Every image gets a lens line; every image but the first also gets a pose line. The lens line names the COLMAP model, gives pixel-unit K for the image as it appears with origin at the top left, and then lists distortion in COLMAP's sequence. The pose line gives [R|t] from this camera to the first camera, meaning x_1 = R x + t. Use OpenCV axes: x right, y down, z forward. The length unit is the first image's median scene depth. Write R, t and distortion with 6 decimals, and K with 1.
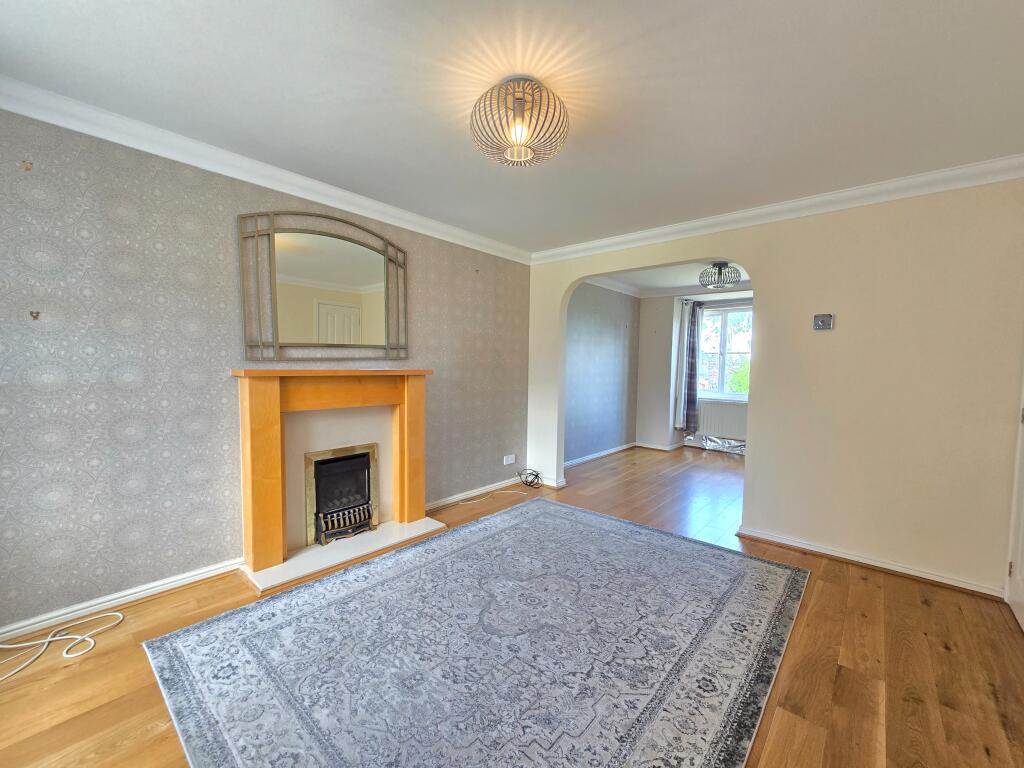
lens RADIAL K [[423.2, 0, 506.5], [0, 423.2, 387.5], [0, 0, 1]] dist [0.001932, -0.000221]
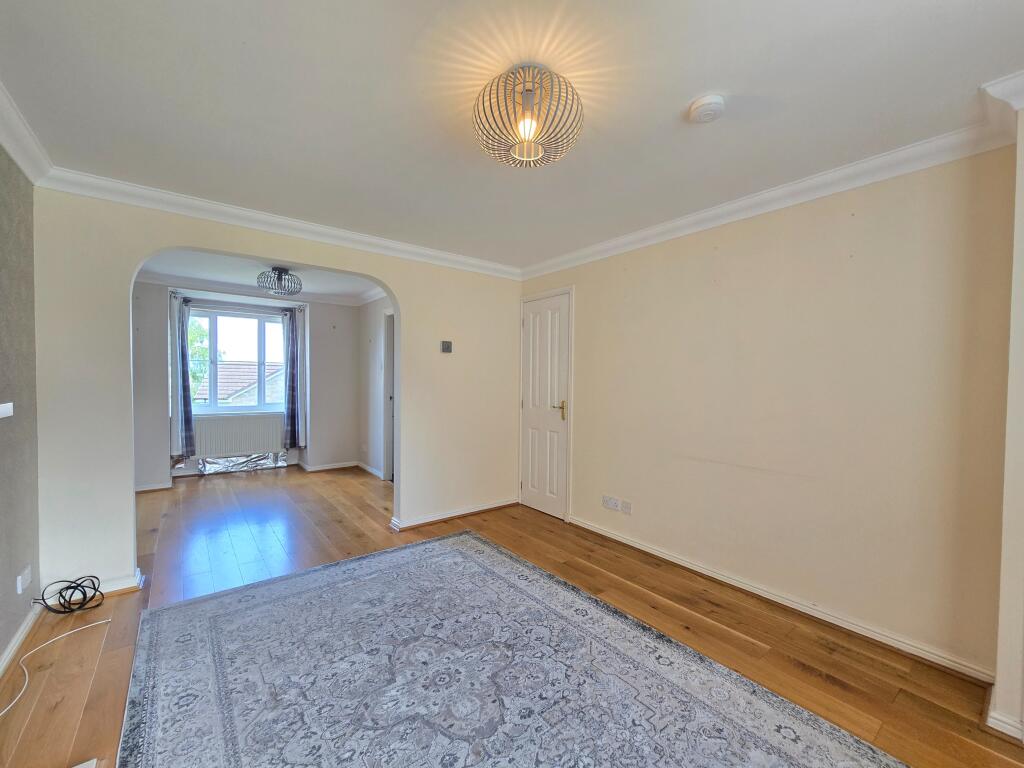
lens RADIAL K [[423.2, 0, 504.3], [0, 423.2, 390.9], [0, 0, 1]] dist [0.001932, -0.000221]
pose [[0.186976, -0.043896, 0.981383, -0.351323], [0.045317, 0.998323, 0.036020, -0.035338], [-0.981319, 0.037738, 0.188651, 0.365110]]
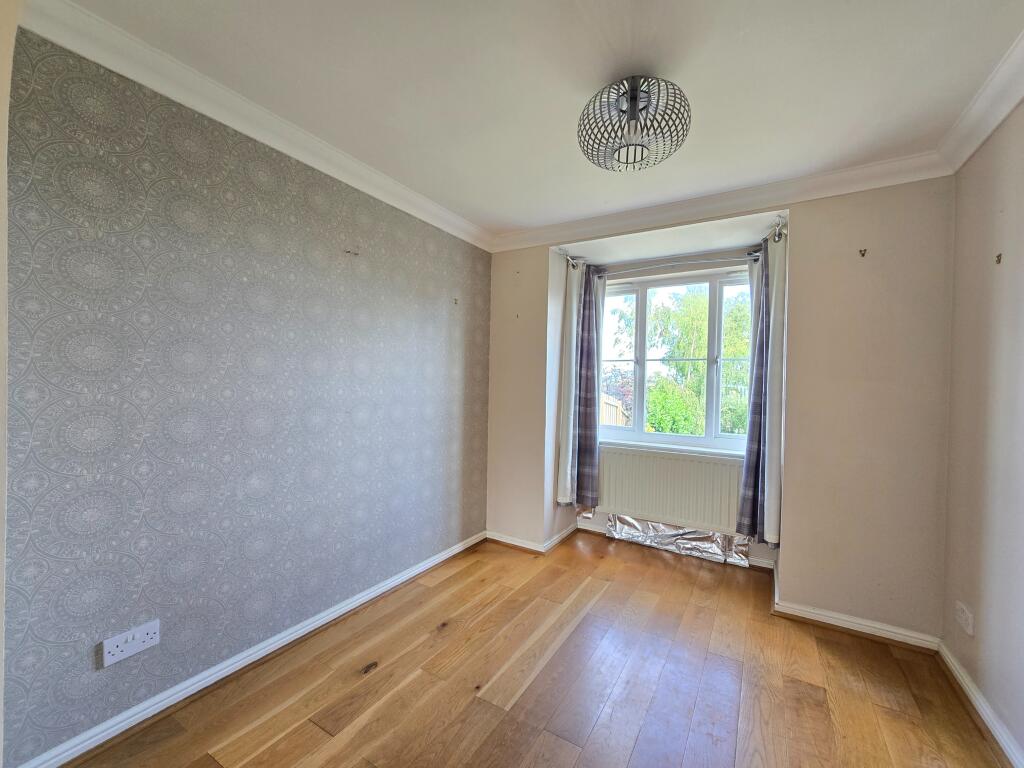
lens RADIAL K [[423.2, 0, 507.3], [0, 423.2, 384.6], [0, 0, 1]] dist [0.001932, -0.000221]
pose [[0.984787, 0.000212, 0.173763, 0.360283], [0.008447, 0.998759, -0.049090, -0.034243], [-0.173558, 0.049811, 0.983563, 0.718429]]
